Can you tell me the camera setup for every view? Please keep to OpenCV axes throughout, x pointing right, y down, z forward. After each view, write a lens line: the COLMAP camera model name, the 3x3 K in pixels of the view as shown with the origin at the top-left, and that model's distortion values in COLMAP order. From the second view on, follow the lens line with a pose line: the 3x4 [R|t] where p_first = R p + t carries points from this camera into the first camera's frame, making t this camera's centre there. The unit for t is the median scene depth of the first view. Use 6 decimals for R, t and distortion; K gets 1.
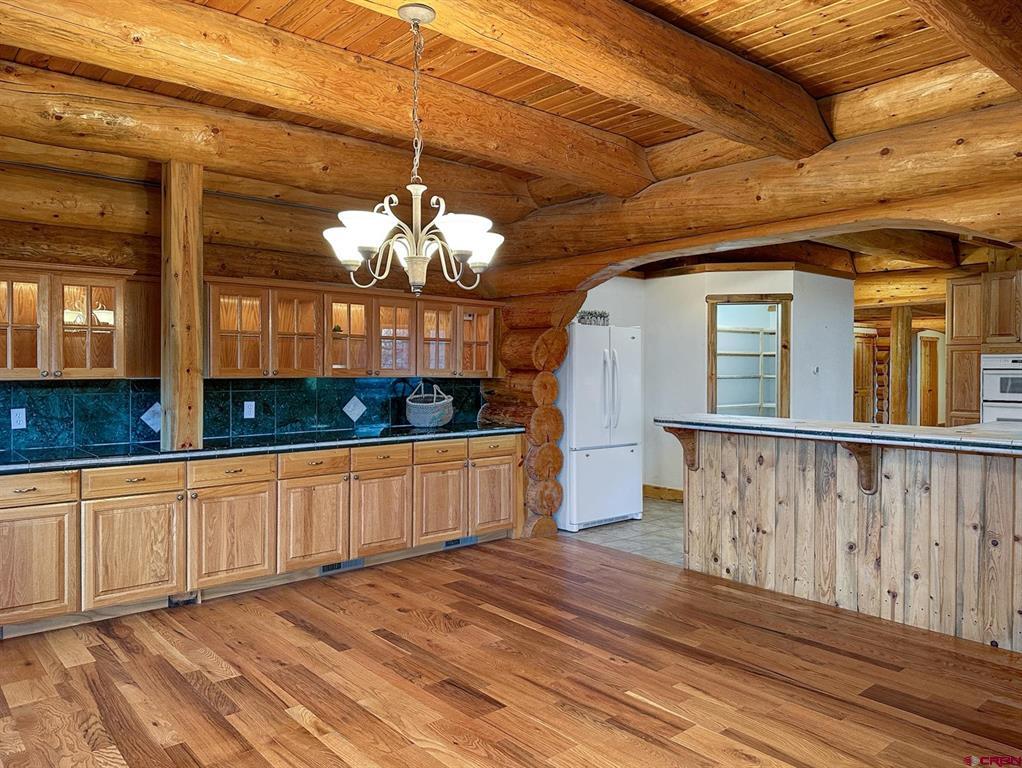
lens RADIAL K [[728.0, 0, 518.3], [0, 728.0, 377.2], [0, 0, 1]] dist [0.034823, -0.031112]
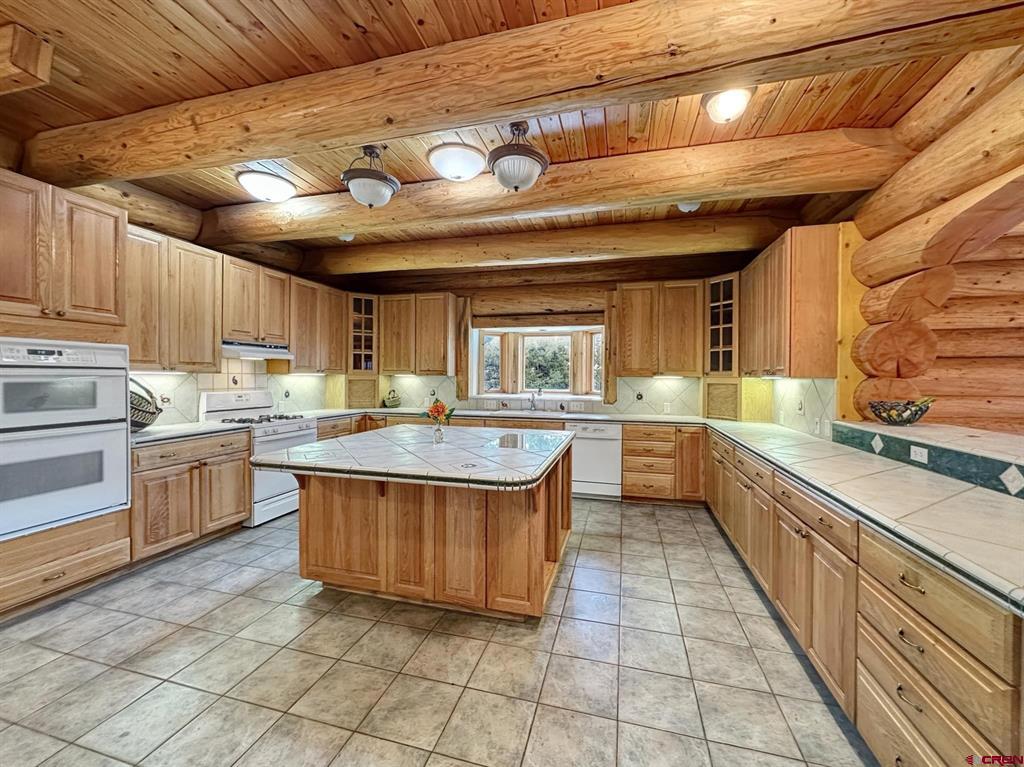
lens RADIAL K [[417.9, 0, 512.6], [0, 417.9, 383.0], [0, 0, 1]] dist [0.000305, 0.000295]
pose [[-0.557685, -0.017269, 0.829873, 0.443262], [0.000019, 0.999783, 0.020818, -0.010367], [-0.830053, 0.011625, -0.557564, 1.704501]]
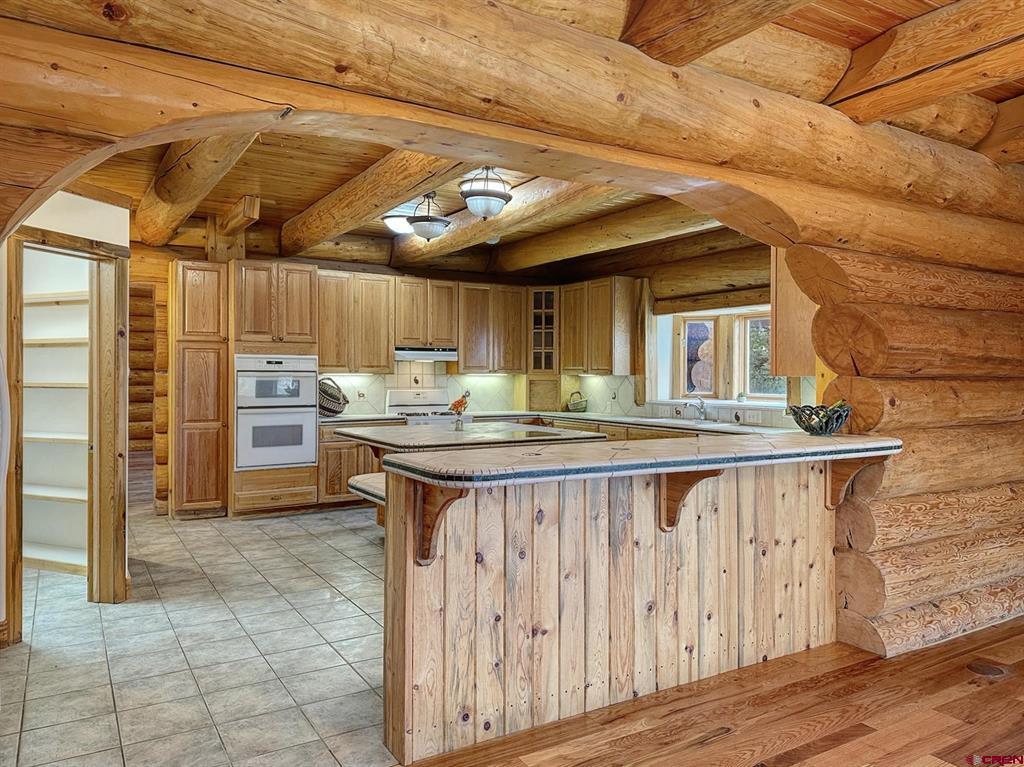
lens RADIAL K [[729.4, 0, 512.3], [0, 729.4, 378.9], [0, 0, 1]] dist [0.034823, -0.031112]
pose [[0.178366, -0.004997, 0.983952, -0.316543], [0.006584, 0.999971, 0.003884, -0.005461], [-0.983942, 0.005786, 0.178394, 1.048349]]
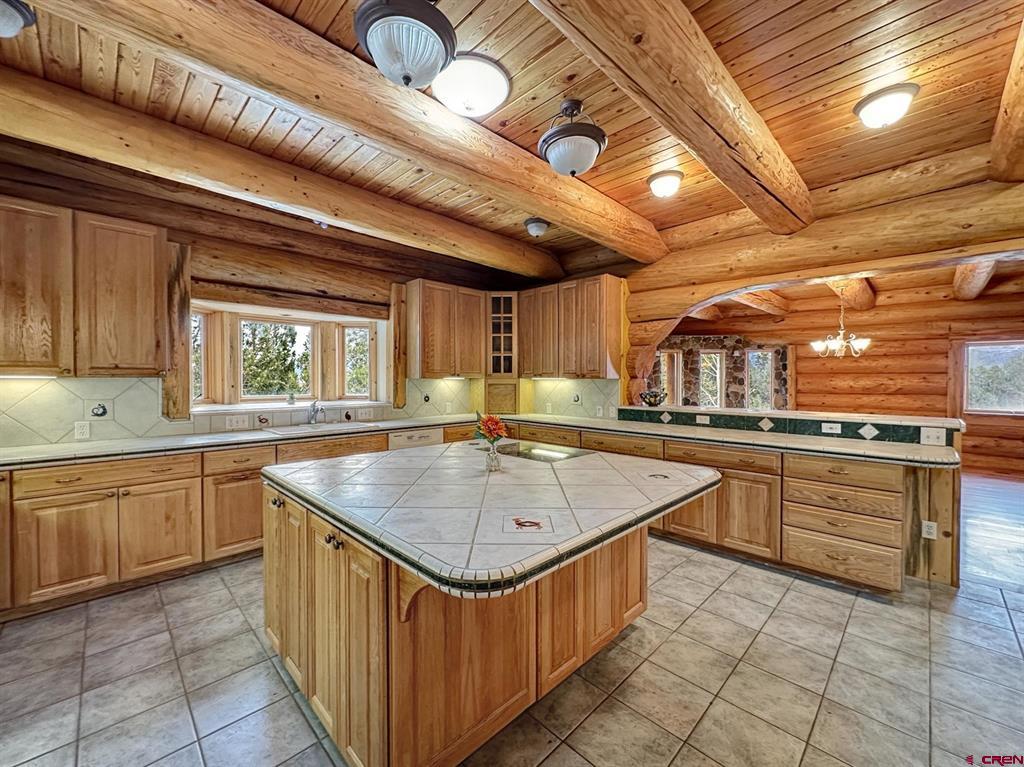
lens RADIAL K [[417.9, 0, 511.8], [0, 417.9, 384.1], [0, 0, 1]] dist [0.000305, 0.000295]
pose [[-0.997082, -0.001538, -0.076328, 1.117859], [-0.003207, 0.999758, 0.021758, -0.012633], [0.076276, 0.021939, -0.996845, 1.926238]]
